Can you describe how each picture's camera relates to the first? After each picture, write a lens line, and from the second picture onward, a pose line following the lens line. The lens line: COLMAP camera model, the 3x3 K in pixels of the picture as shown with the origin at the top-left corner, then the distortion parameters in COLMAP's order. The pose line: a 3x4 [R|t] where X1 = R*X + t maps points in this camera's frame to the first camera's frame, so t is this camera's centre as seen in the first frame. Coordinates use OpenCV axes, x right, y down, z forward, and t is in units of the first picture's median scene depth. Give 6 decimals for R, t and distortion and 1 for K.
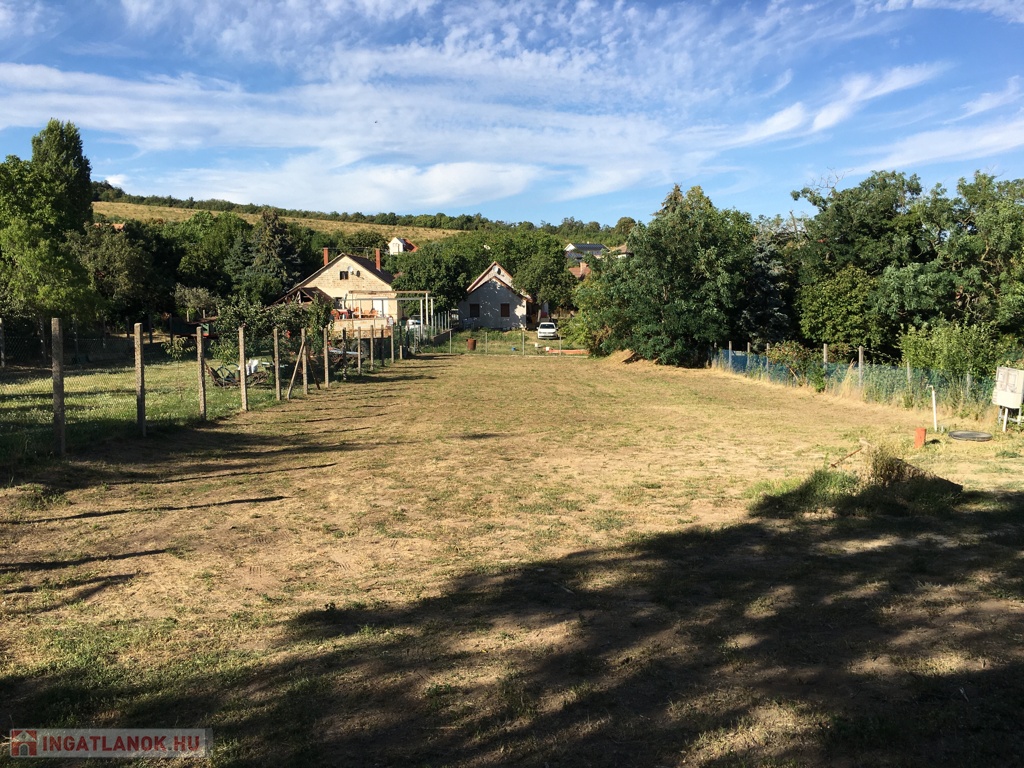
lens RADIAL K [[857.4, 0, 518.2], [0, 857.4, 382.8], [0, 0, 1]] dist [0.069629, -0.092547]
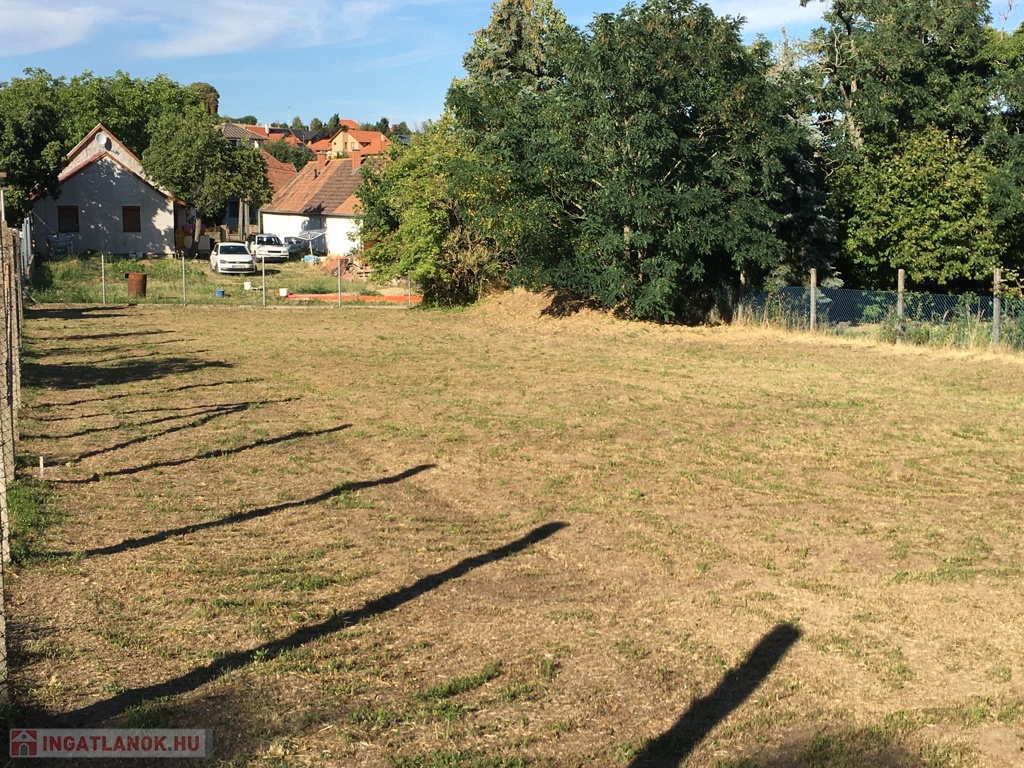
lens RADIAL K [[1311.8, 0, 512.0], [0, 1311.8, 384.0], [0, 0, 1]] dist [0.015953, 0.021162]
pose [[0.933401, -0.037381, 0.356883, -0.087506], [0.027424, 0.999082, 0.032922, -0.006155], [-0.357786, -0.020942, 0.933569, 0.187503]]
